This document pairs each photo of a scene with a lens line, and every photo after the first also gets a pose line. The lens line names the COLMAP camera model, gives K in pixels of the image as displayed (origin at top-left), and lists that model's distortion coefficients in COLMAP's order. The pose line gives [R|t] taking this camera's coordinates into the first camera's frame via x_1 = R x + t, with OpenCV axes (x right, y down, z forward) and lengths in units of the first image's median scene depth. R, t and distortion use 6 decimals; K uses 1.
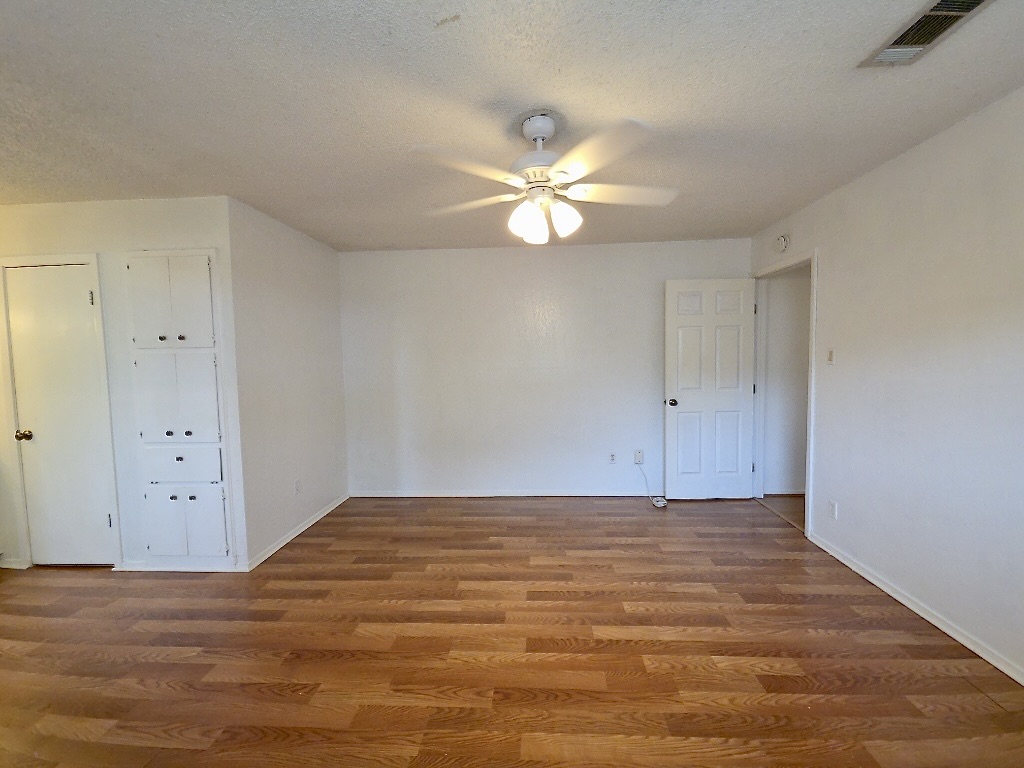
lens RADIAL K [[392.5, 0, 512.0], [0, 392.5, 384.0], [0, 0, 1]] dist [0.003783, -0.000103]
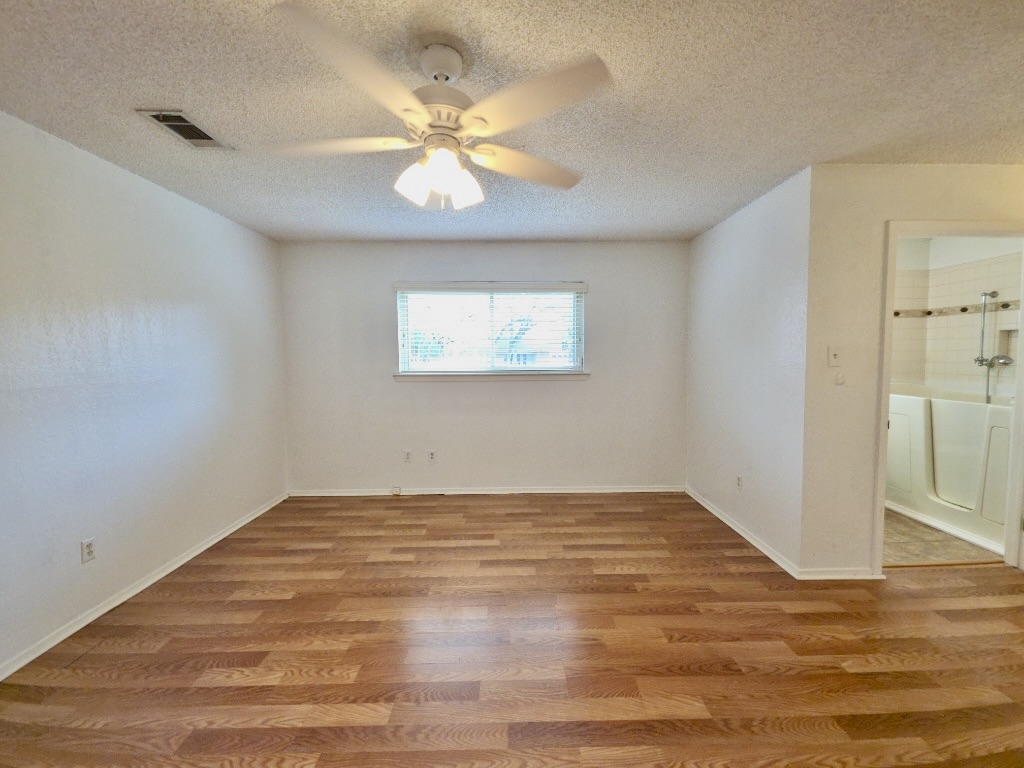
lens RADIAL K [[416.2, 0, 516.3], [0, 416.2, 377.9], [0, 0, 1]] dist [0.014566, -0.009348]
pose [[-0.996659, 0.033203, -0.074621, 0.001605], [0.023519, 0.991613, 0.127086, -0.109011], [0.078214, 0.124906, -0.989081, 1.687276]]
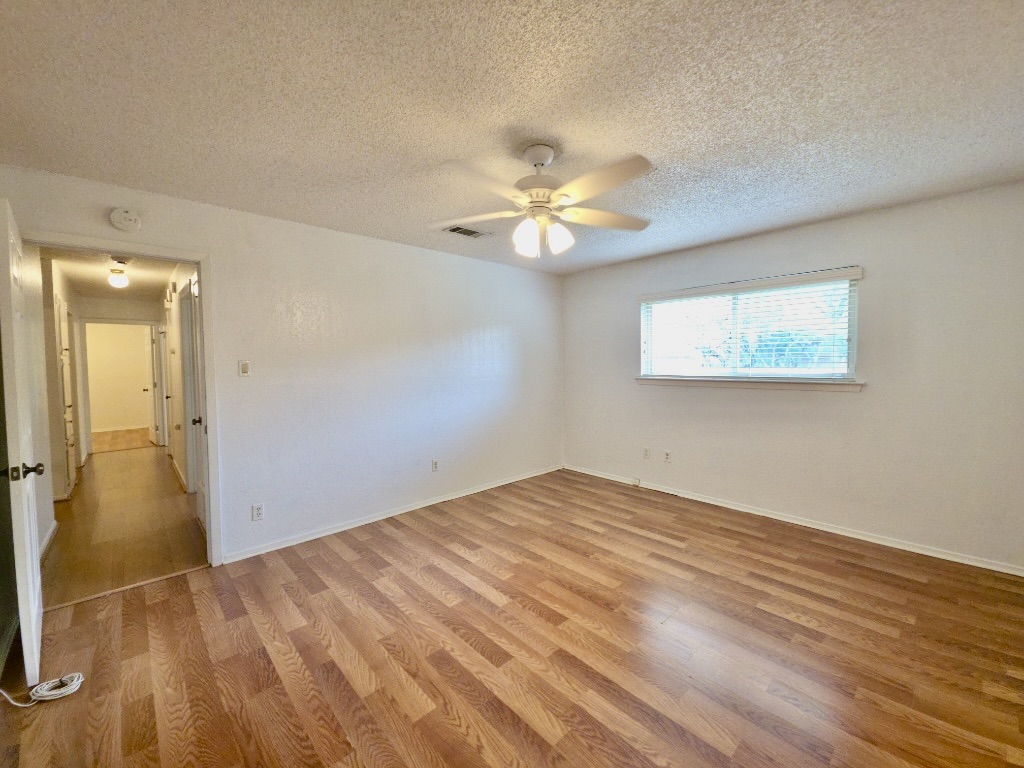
lens RADIAL K [[416.2, 0, 516.3], [0, 416.2, 377.9], [0, 0, 1]] dist [0.014566, -0.009348]
pose [[-0.720932, 0.002565, 0.693001, -0.627836], [0.073614, 0.994619, 0.072900, -0.096497], [-0.689085, 0.103570, -0.717242, 1.719252]]
